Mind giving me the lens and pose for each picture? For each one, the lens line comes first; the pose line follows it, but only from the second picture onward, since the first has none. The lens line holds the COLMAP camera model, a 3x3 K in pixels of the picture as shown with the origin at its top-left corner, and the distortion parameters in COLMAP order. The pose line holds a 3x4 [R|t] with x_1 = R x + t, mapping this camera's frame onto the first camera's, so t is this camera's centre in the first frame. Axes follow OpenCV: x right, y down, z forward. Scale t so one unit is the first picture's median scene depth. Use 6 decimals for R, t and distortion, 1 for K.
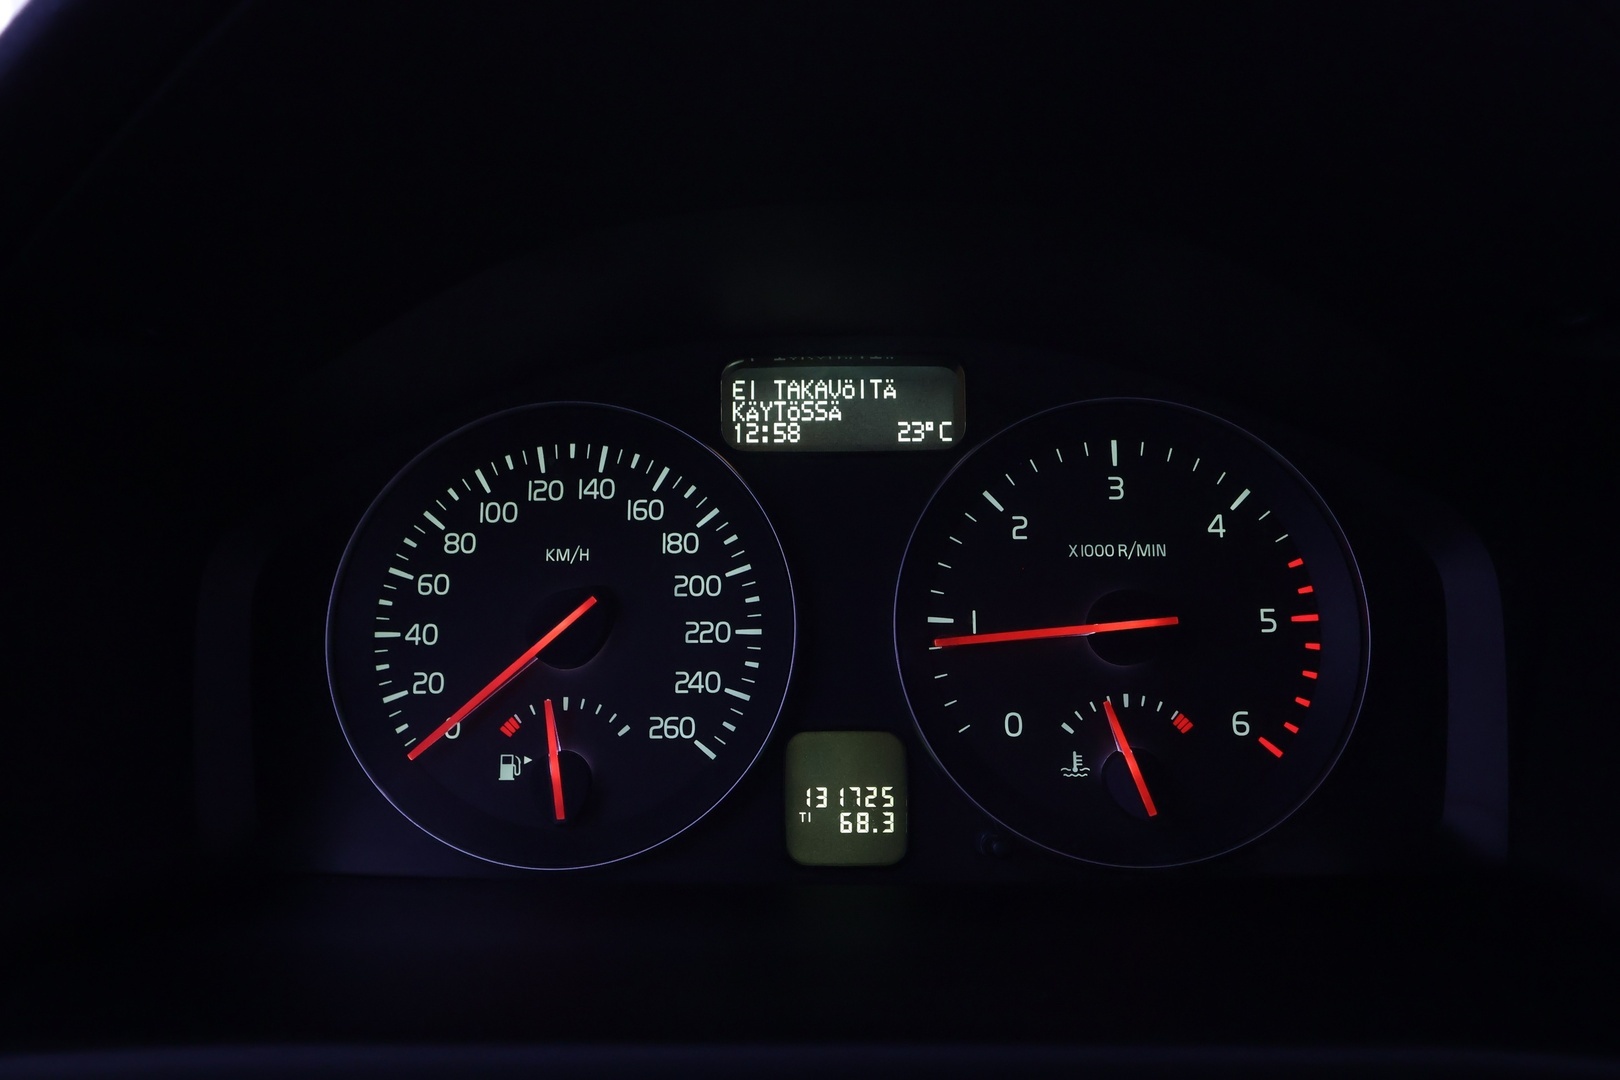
lens RADIAL K [[1262.1, 0, 808.6], [0, 1262.1, 539.7], [0, 0, 1]] dist [0.000976, -0.004983]
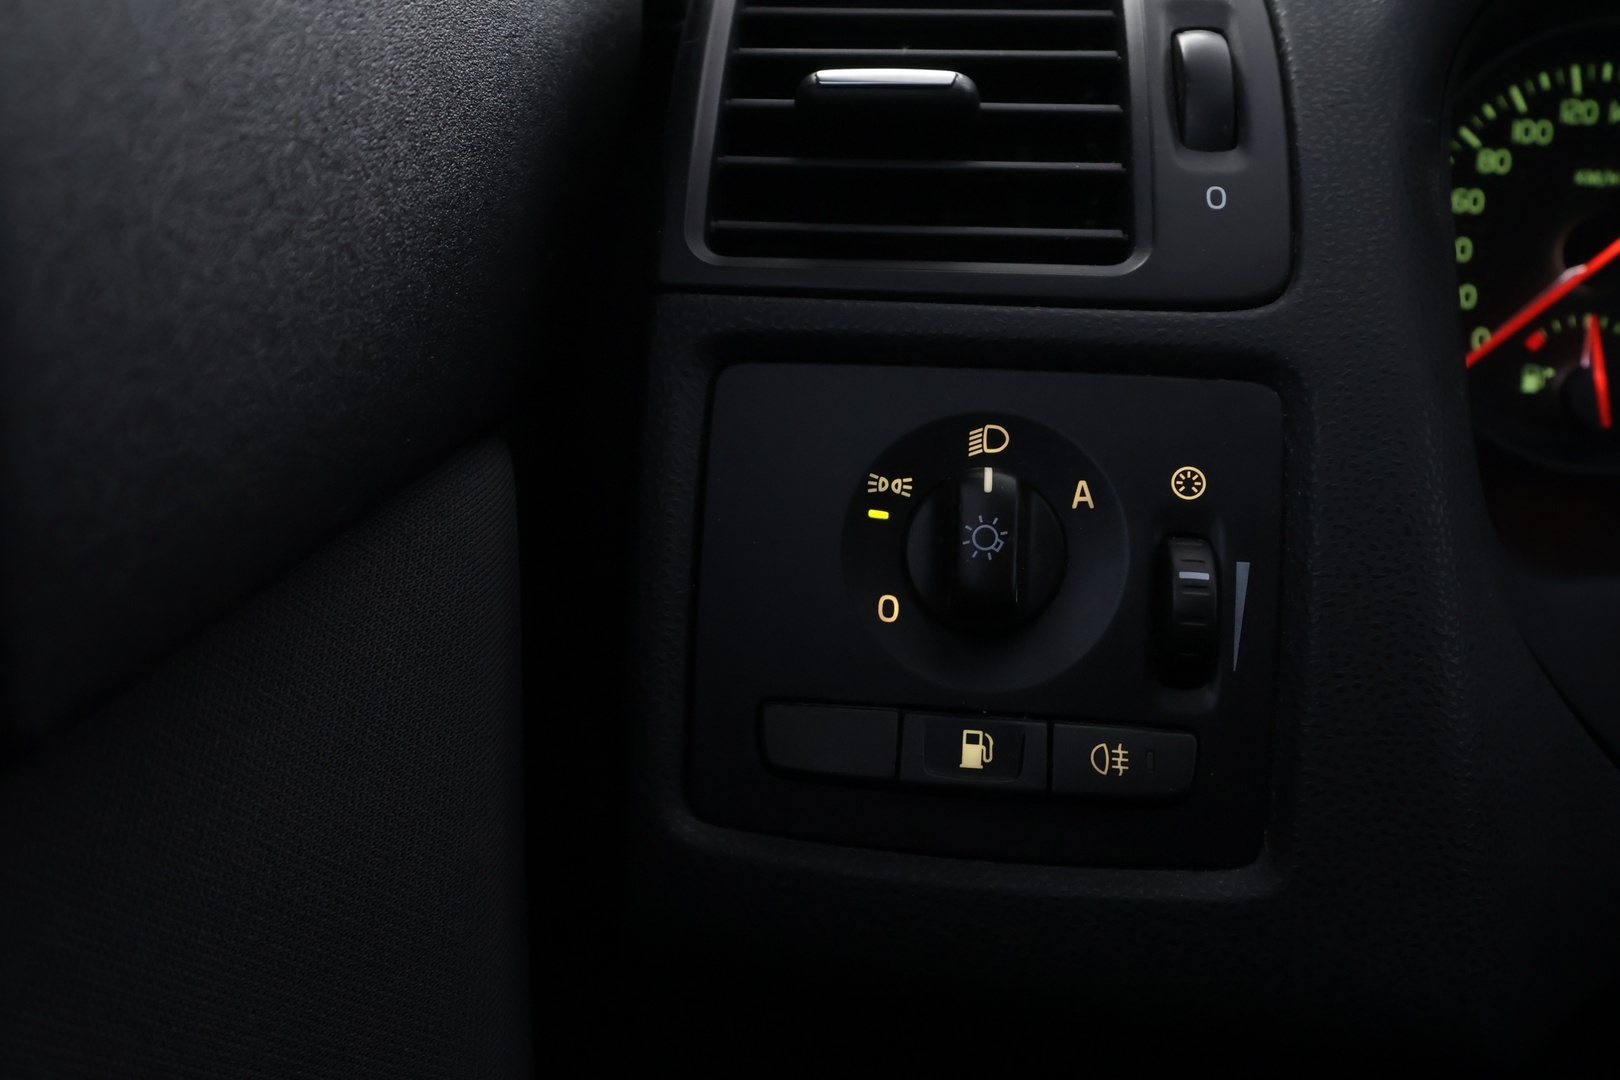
lens RADIAL K [[1262.1, 0, 809.0], [0, 1262.1, 542.6], [0, 0, 1]] dist [0.000976, -0.004983]
pose [[0.999106, 0.037779, 0.018957, -0.841971], [-0.041148, 0.971906, 0.231743, 0.089666], [-0.009669, -0.232316, 0.972592, -0.069629]]
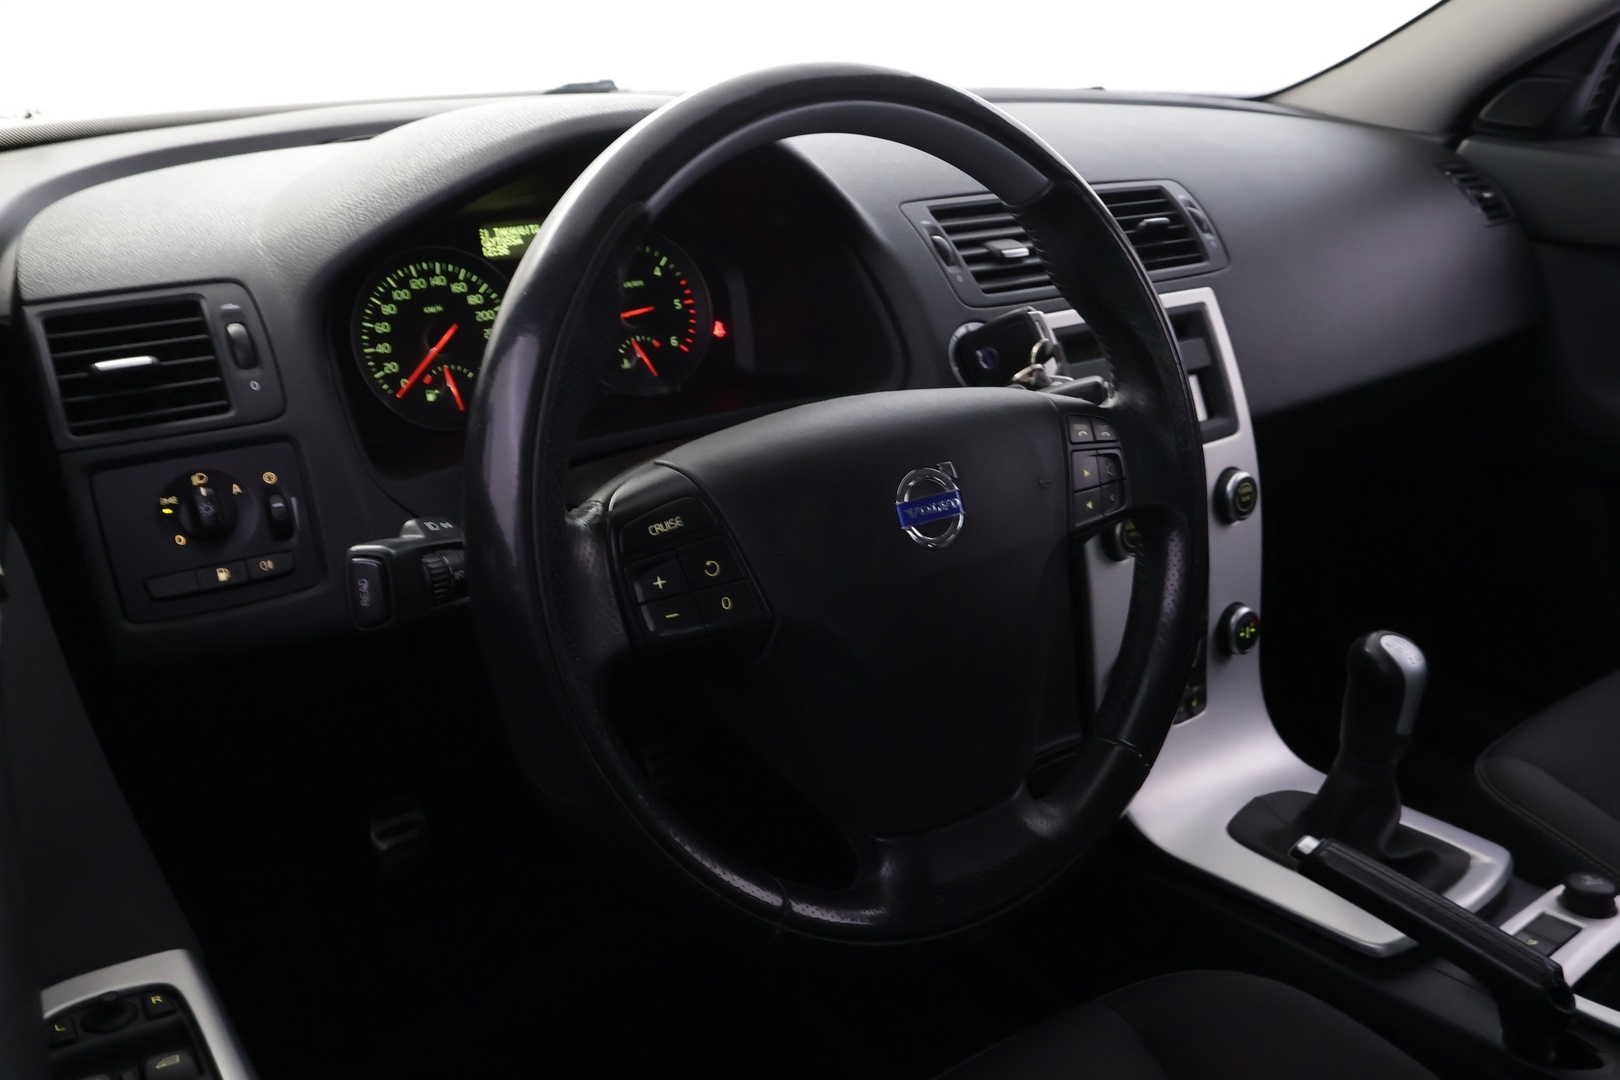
lens RADIAL K [[1262.1, 0, 817.2], [0, 1262.1, 556.3], [0, 0, 1]] dist [0.000976, -0.004983]
pose [[0.801064, -0.224036, 0.555072, -1.076966], [0.066637, 0.954930, 0.289256, -0.192567], [-0.594858, -0.194724, 0.779888, -1.499017]]
